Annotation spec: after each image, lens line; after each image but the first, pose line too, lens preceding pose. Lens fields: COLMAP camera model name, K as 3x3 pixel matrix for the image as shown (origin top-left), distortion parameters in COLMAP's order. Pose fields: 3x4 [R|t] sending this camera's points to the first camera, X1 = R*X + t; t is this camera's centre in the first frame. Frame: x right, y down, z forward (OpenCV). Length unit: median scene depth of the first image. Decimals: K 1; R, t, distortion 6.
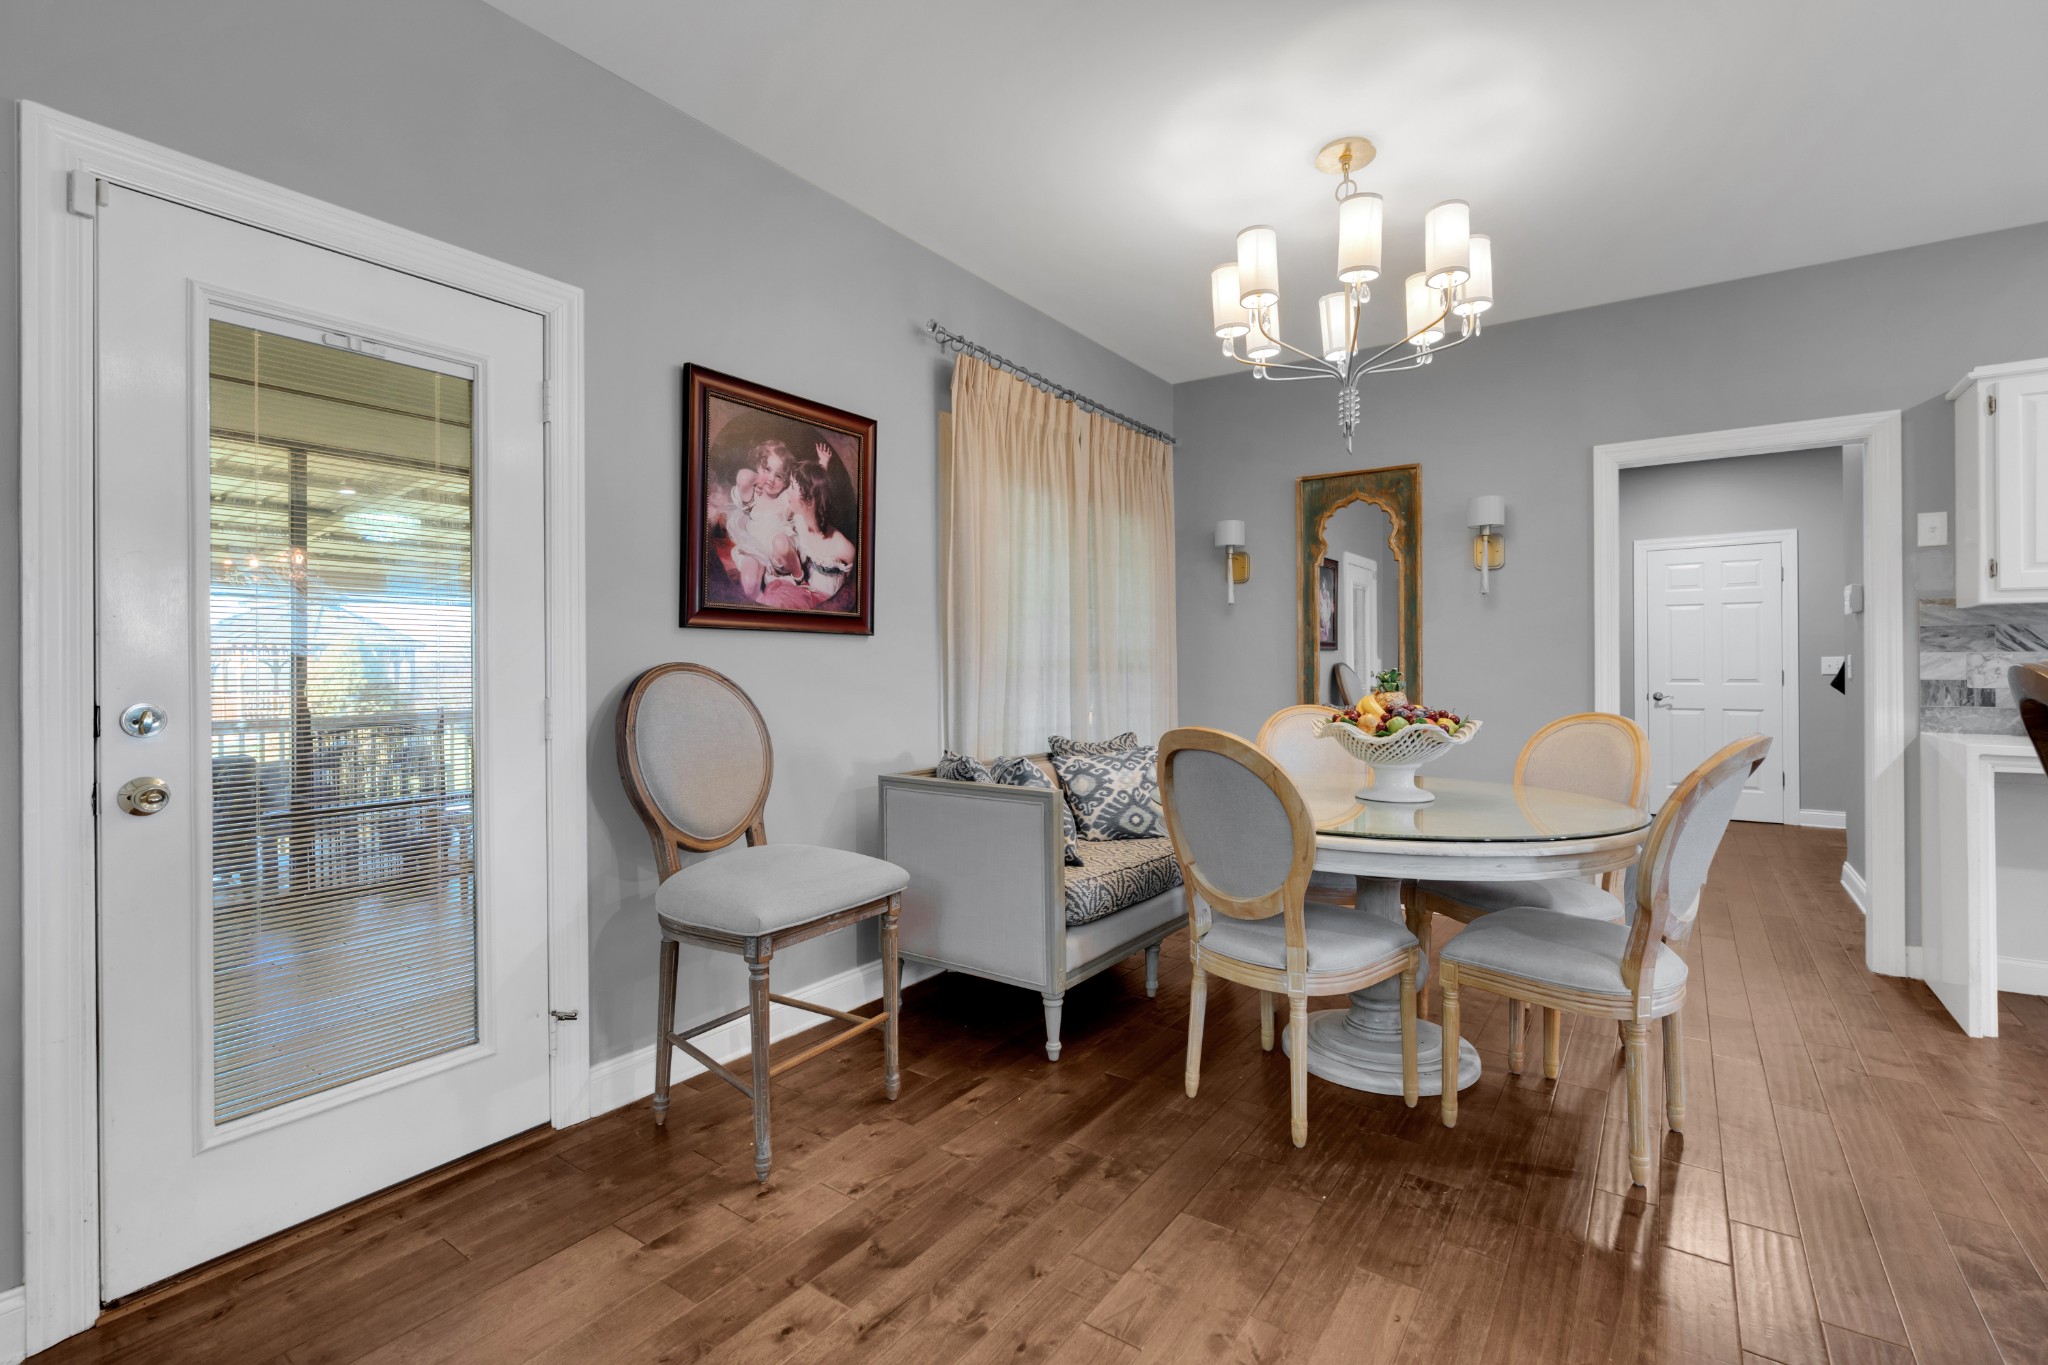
lens RADIAL K [[947.5, 0, 1026.8], [0, 947.5, 657.1], [0, 0, 1]] dist [-0.003706, 0.001497]
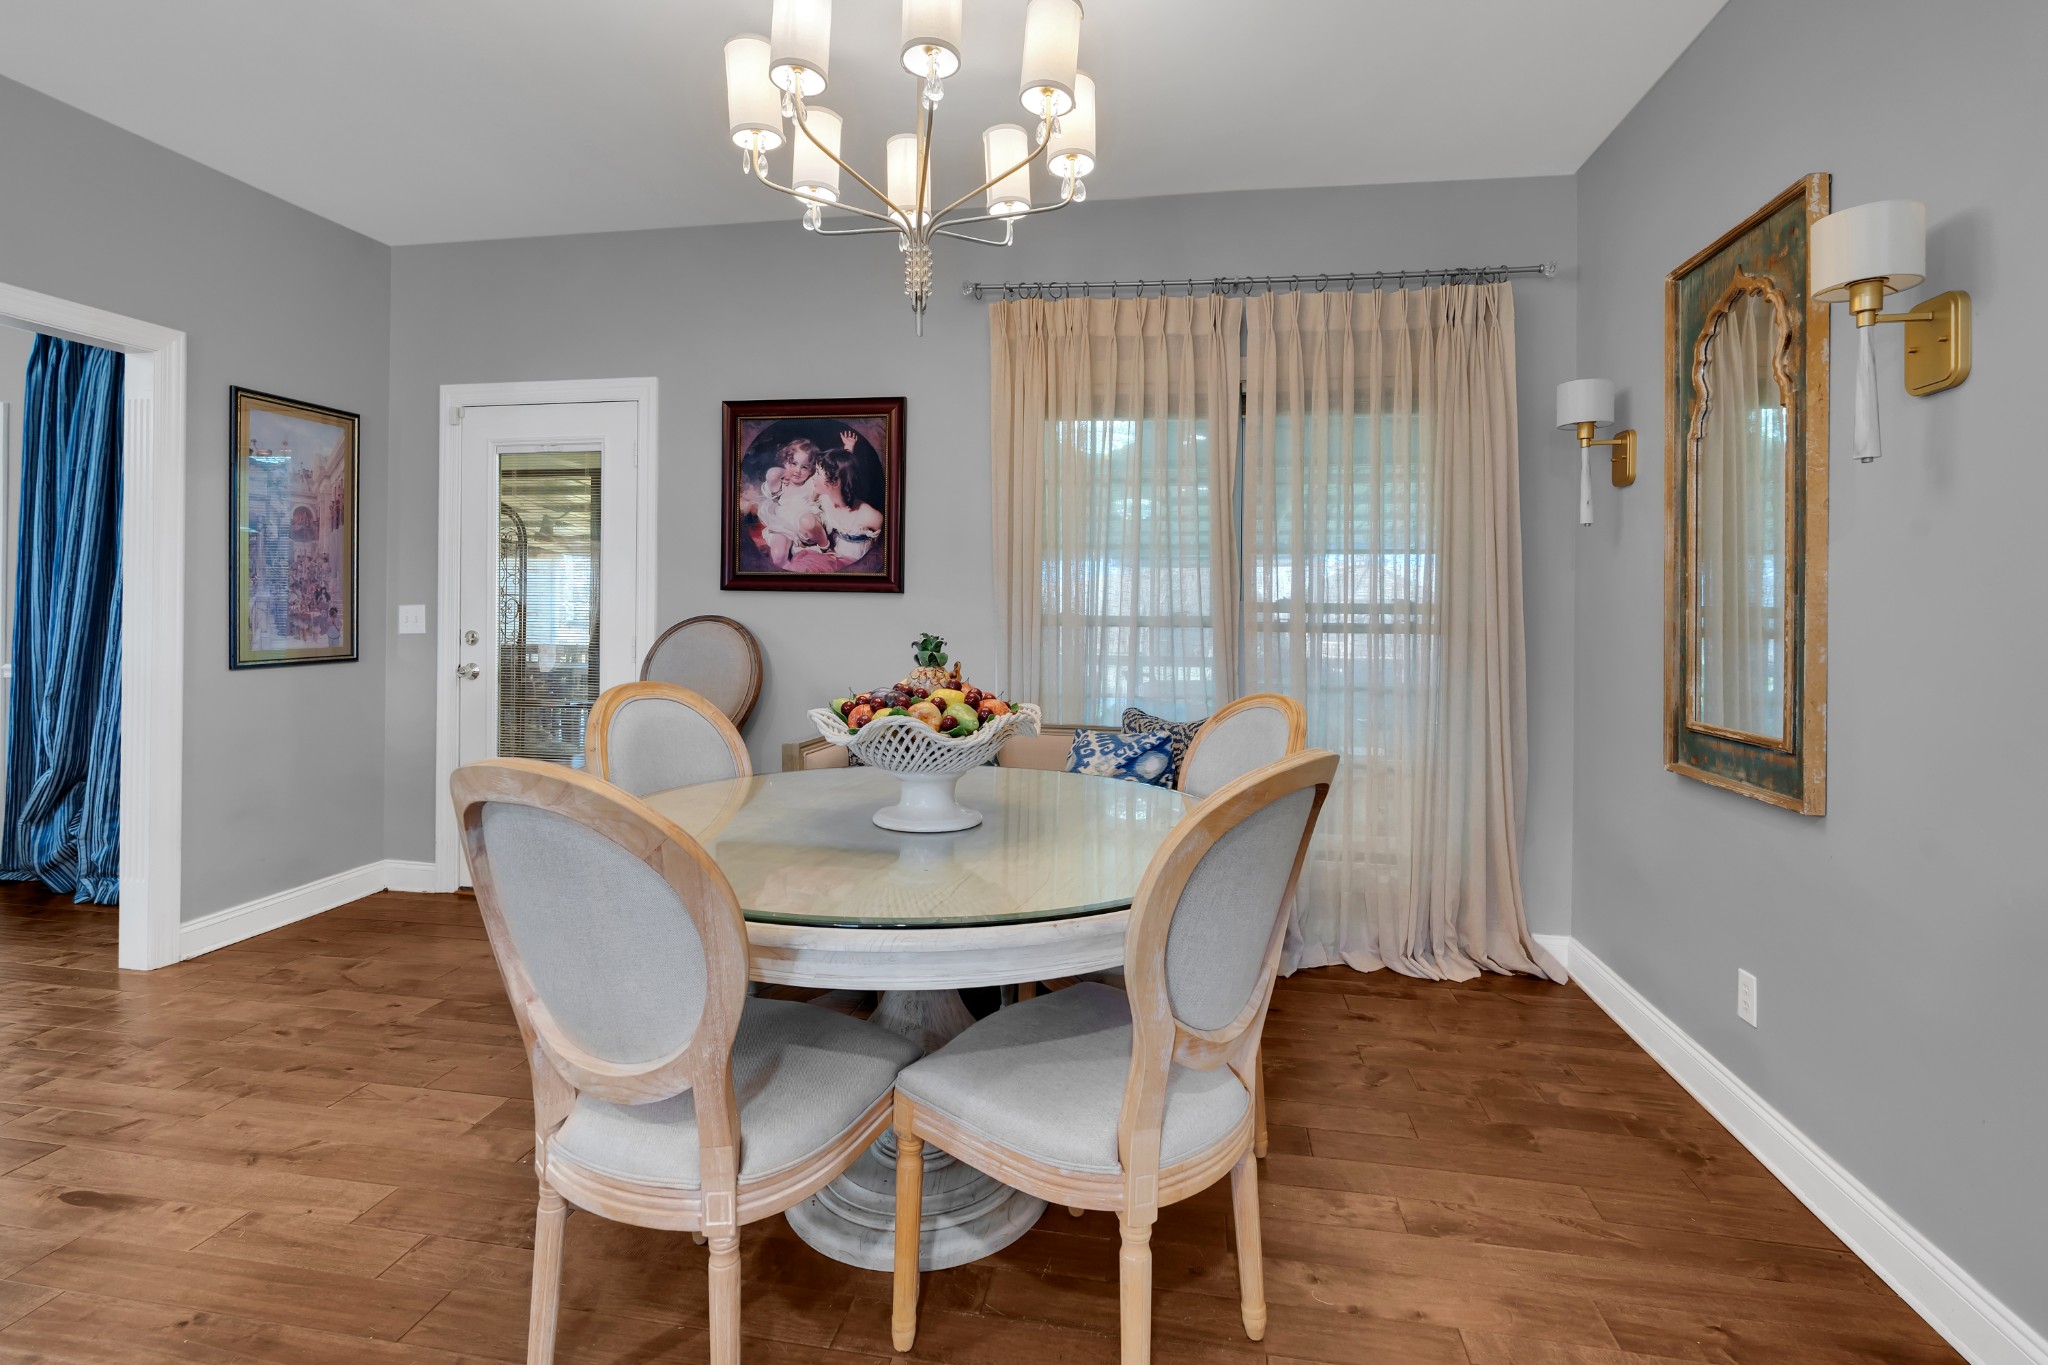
lens RADIAL K [[947.5, 0, 1028.2], [0, 947.5, 613.5], [0, 0, 1]] dist [-0.003706, 0.001497]
pose [[0.411821, 0.006357, -0.911243, 0.975885], [-0.004085, 0.999978, 0.005130, -0.005285], [0.911256, 0.001610, 0.411838, 0.735455]]
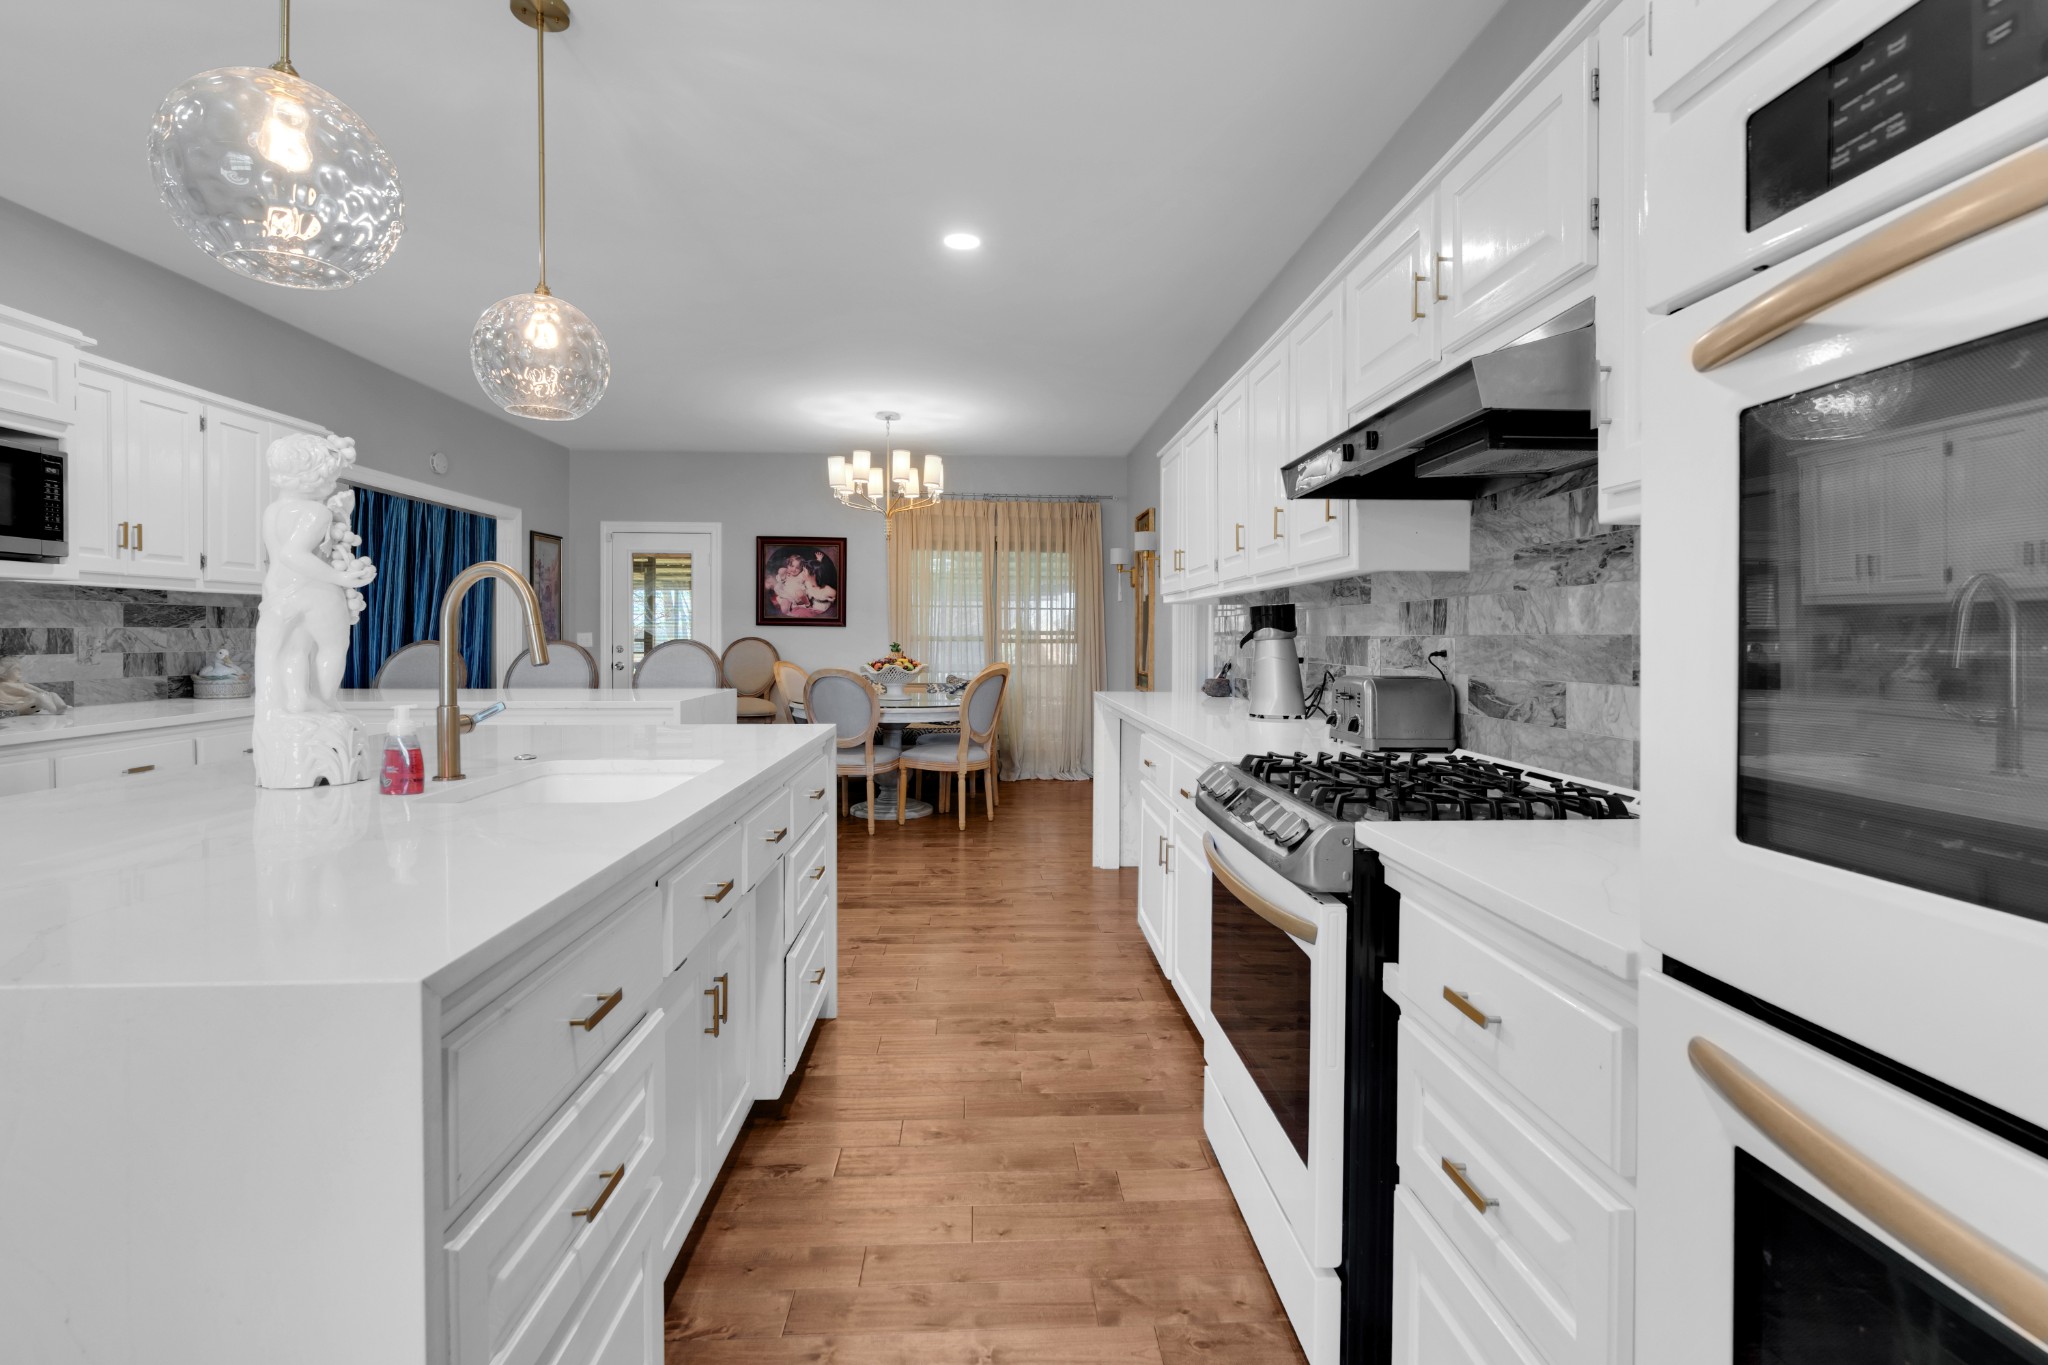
lens RADIAL K [[947.5, 0, 1018.6], [0, 947.5, 647.1], [0, 0, 1]] dist [-0.003706, 0.001497]
pose [[0.597062, 0.015438, -0.802047, 2.227510], [-0.000709, 0.999825, 0.018716, -0.016470], [0.802195, -0.010606, 0.596968, -0.106773]]
